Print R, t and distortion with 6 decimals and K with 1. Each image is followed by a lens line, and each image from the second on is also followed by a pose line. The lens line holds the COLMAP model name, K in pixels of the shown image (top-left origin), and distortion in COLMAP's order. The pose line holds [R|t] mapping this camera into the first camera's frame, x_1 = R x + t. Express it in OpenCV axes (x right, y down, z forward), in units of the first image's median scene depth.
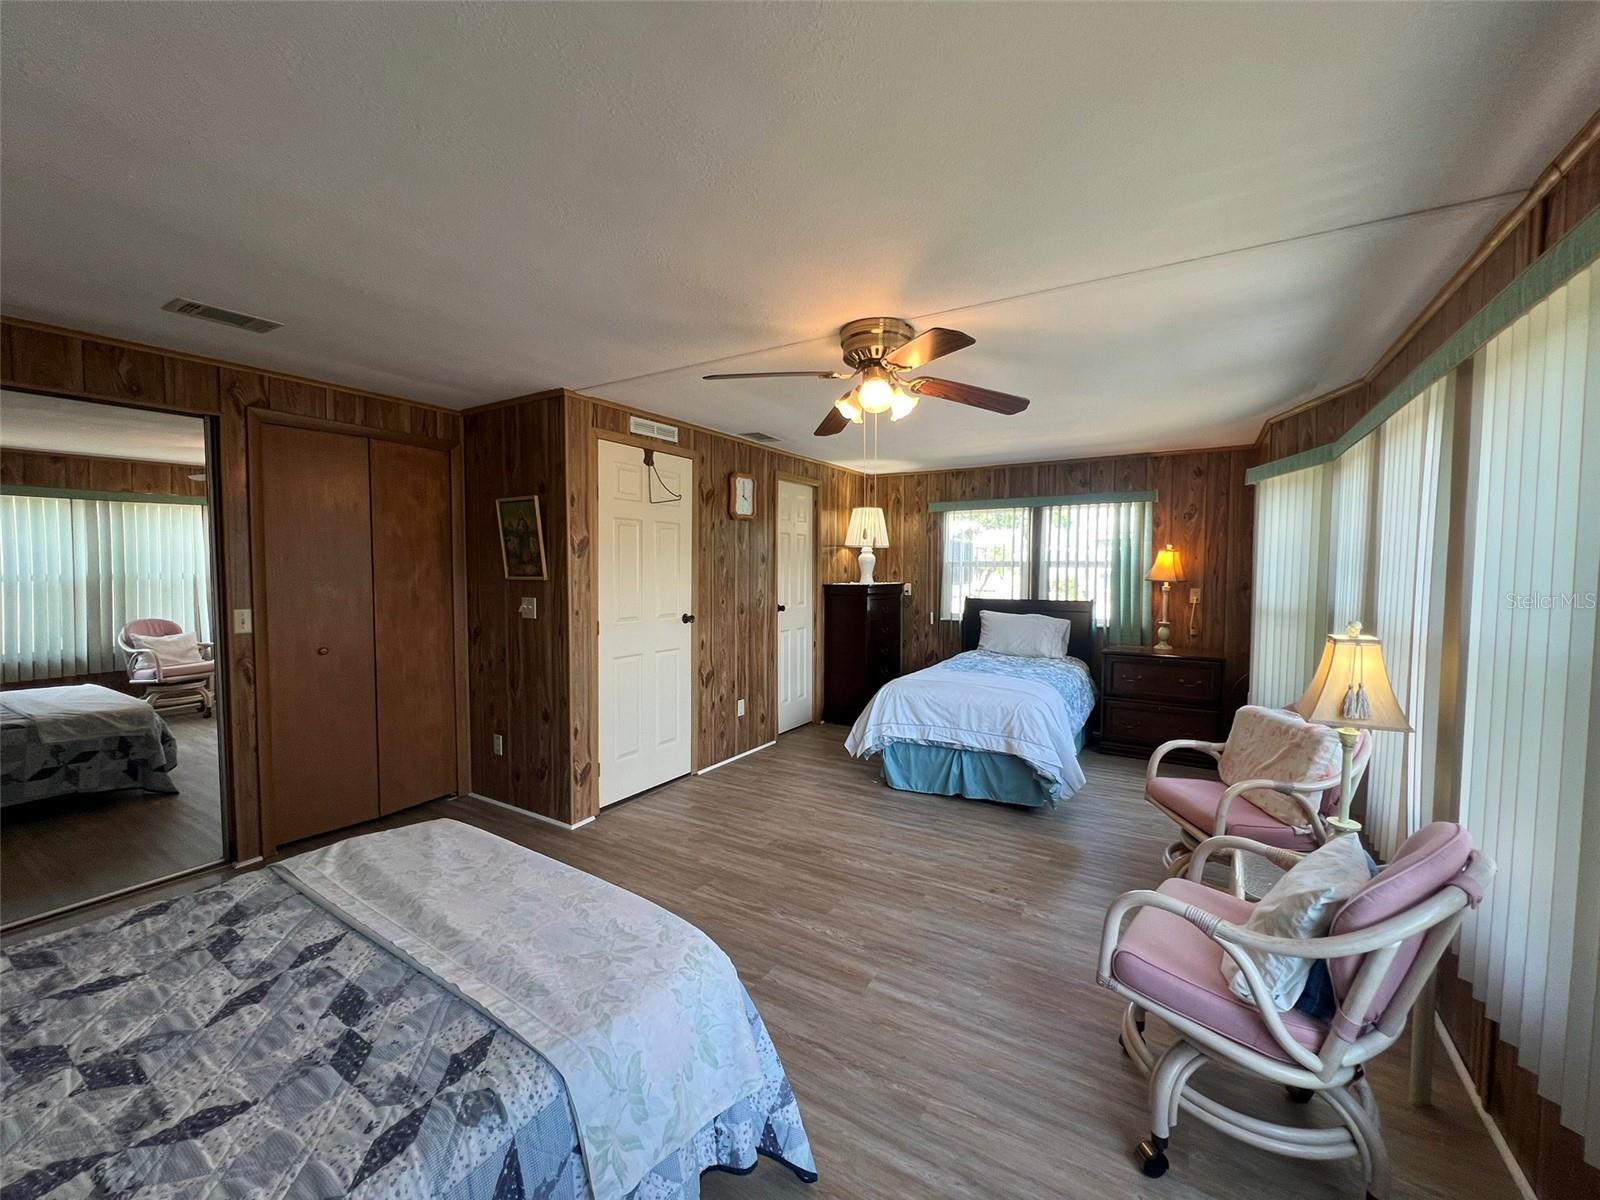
lens RADIAL K [[646.2, 0, 800.0], [0, 646.2, 600.0], [0, 0, 1]] dist [-0.000203, 0.000026]
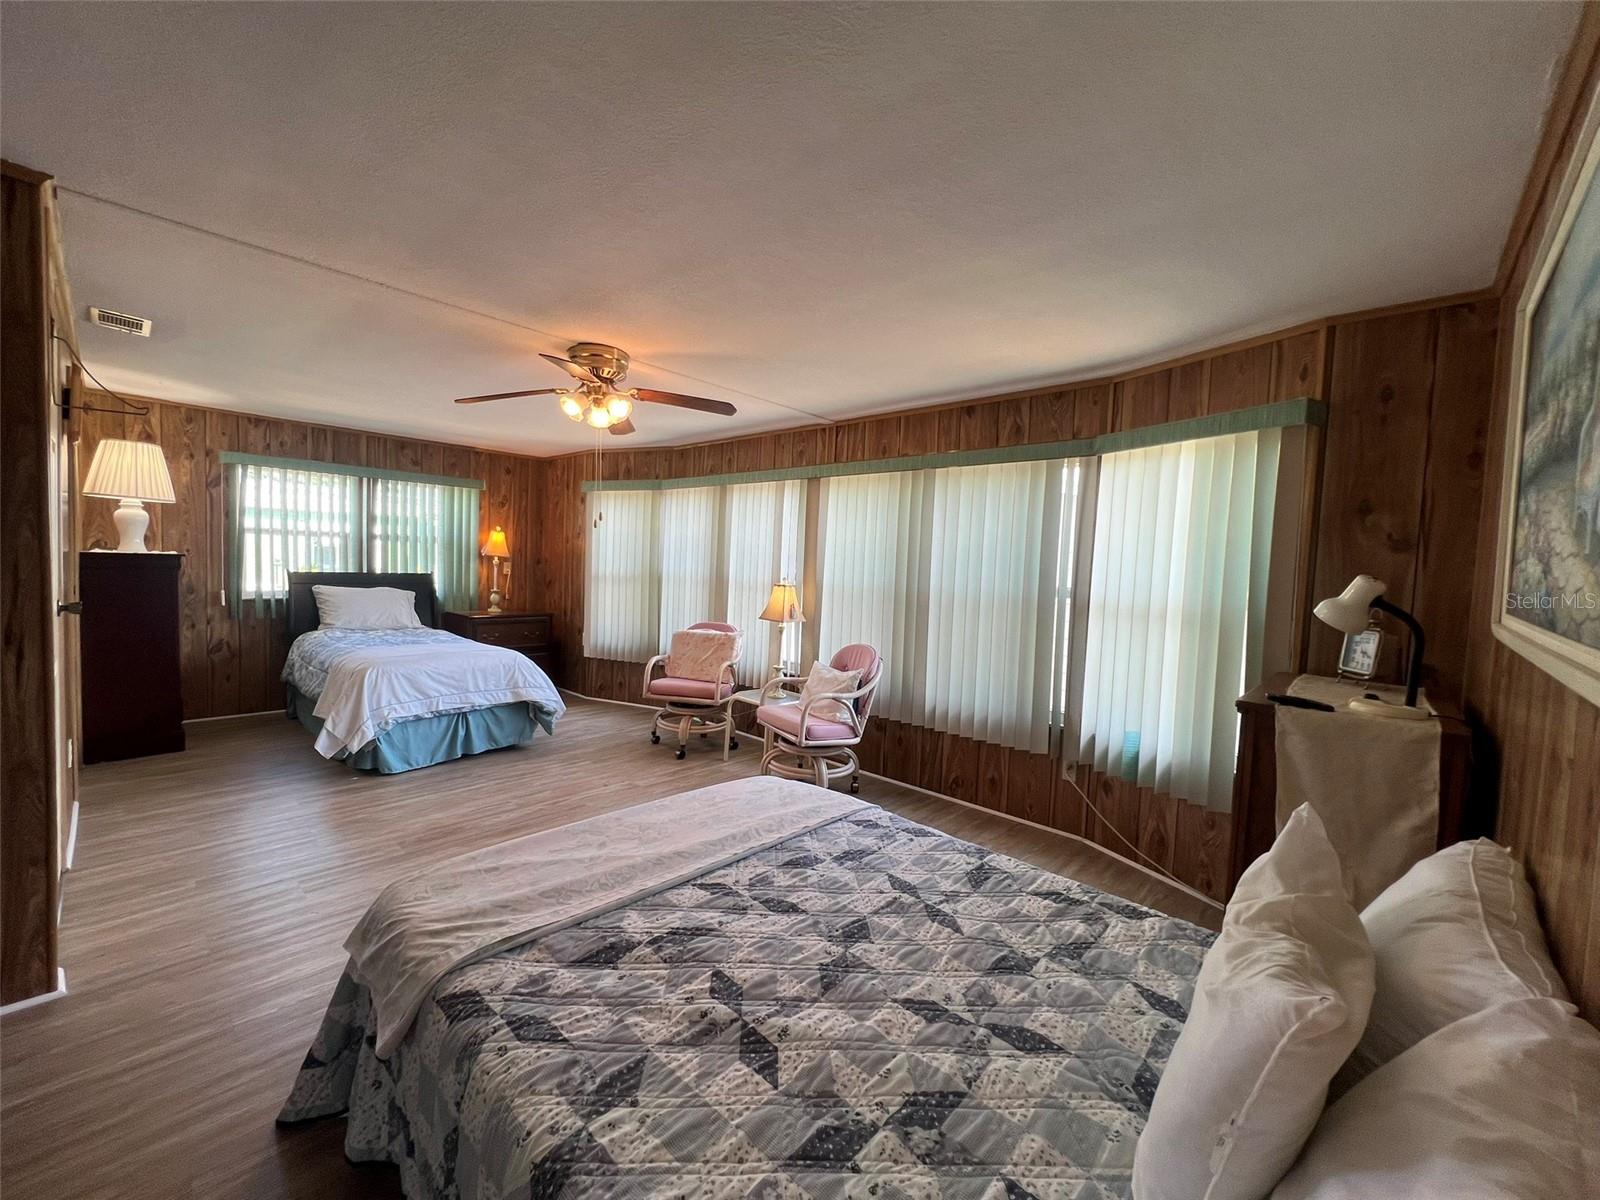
lens RADIAL K [[646.2, 0, 800.0], [0, 646.2, 600.0], [0, 0, 1]] dist [-0.000203, 0.000026]
pose [[0.182253, -0.050947, 0.981931, -0.688298], [0.011966, 0.998698, 0.049596, -0.000010], [-0.983179, 0.002711, 0.182626, 0.257783]]
